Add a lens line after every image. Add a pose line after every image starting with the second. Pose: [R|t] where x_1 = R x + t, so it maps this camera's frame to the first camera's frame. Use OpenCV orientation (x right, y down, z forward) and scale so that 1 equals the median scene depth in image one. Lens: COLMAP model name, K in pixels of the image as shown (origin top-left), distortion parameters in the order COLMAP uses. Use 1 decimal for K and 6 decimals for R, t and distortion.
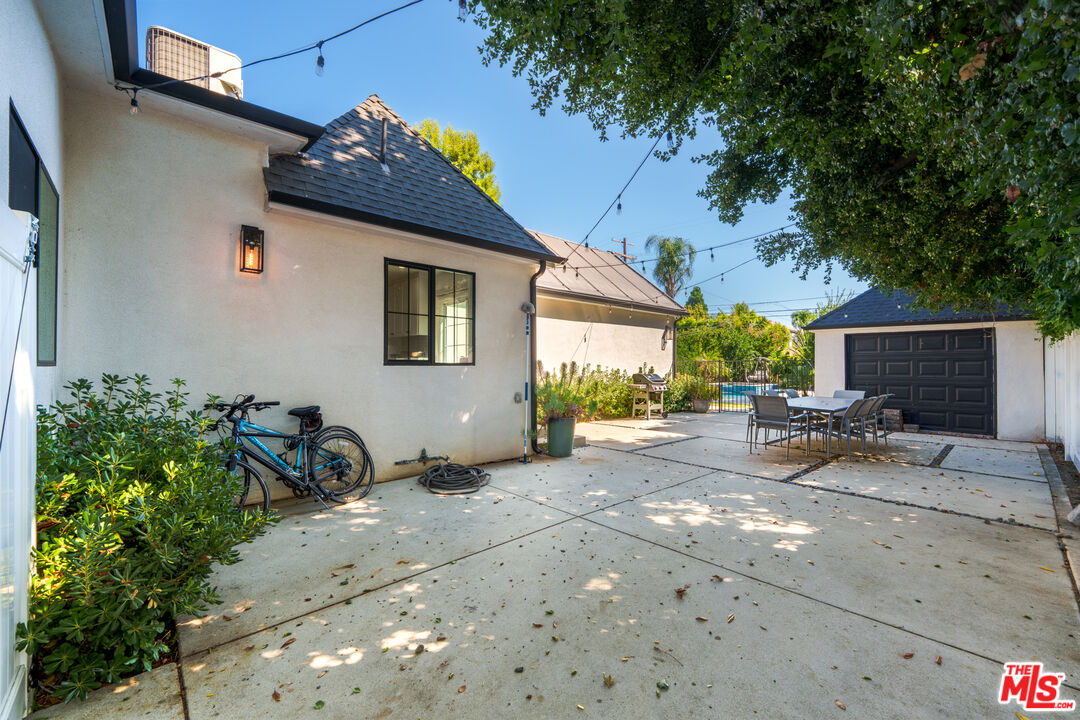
lens RADIAL K [[440.4, 0, 543.2], [0, 440.4, 358.3], [0, 0, 1]] dist [-0.014502, -0.000701]
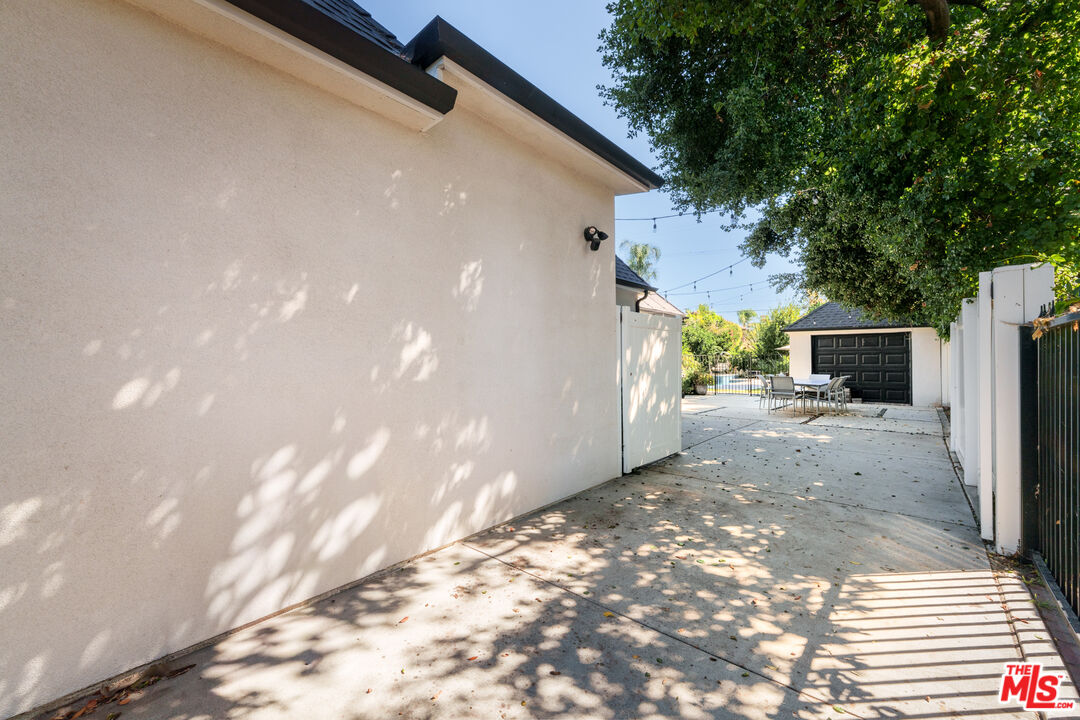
lens RADIAL K [[440.4, 0, 535.2], [0, 440.4, 357.8], [0, 0, 1]] dist [-0.014502, -0.000701]
pose [[0.994786, -0.006480, 0.101782, -0.365712], [0.005448, 0.999931, 0.010414, -0.003470], [-0.101842, -0.009805, 0.994752, -0.332270]]
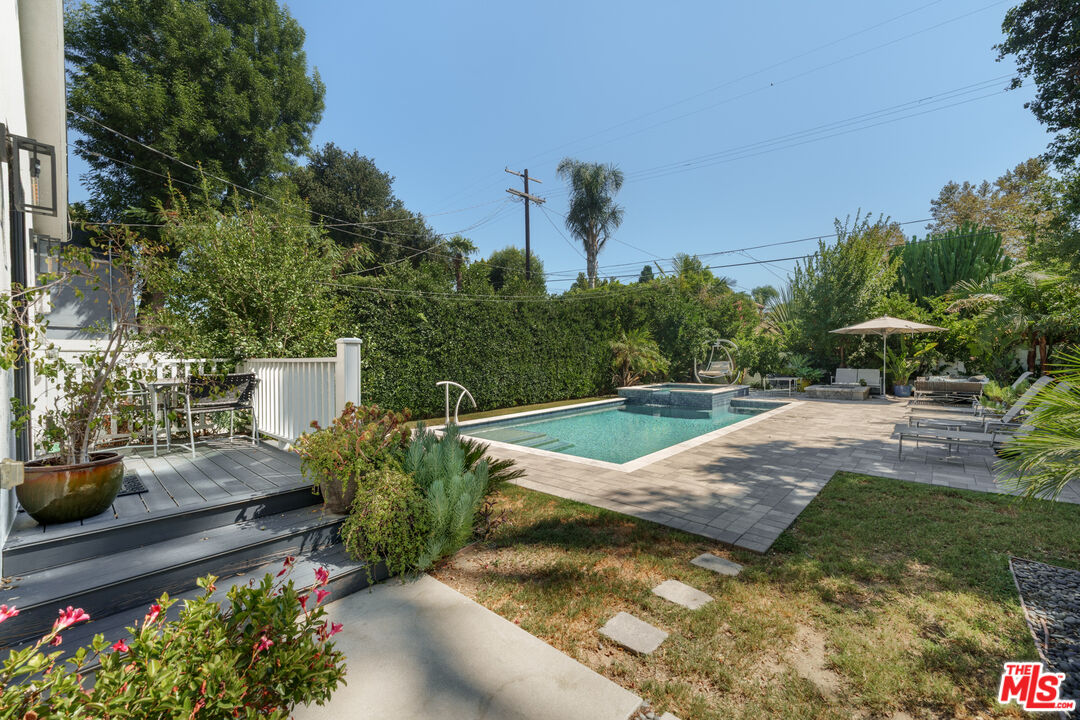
lens RADIAL K [[440.4, 0, 539.2], [0, 440.4, 361.1], [0, 0, 1]] dist [-0.014502, -0.000701]
pose [[0.996873, -0.015791, 0.077433, 0.664780], [0.013207, 0.999342, 0.033780, 0.011223], [-0.077915, -0.032652, 0.996425, 1.374020]]
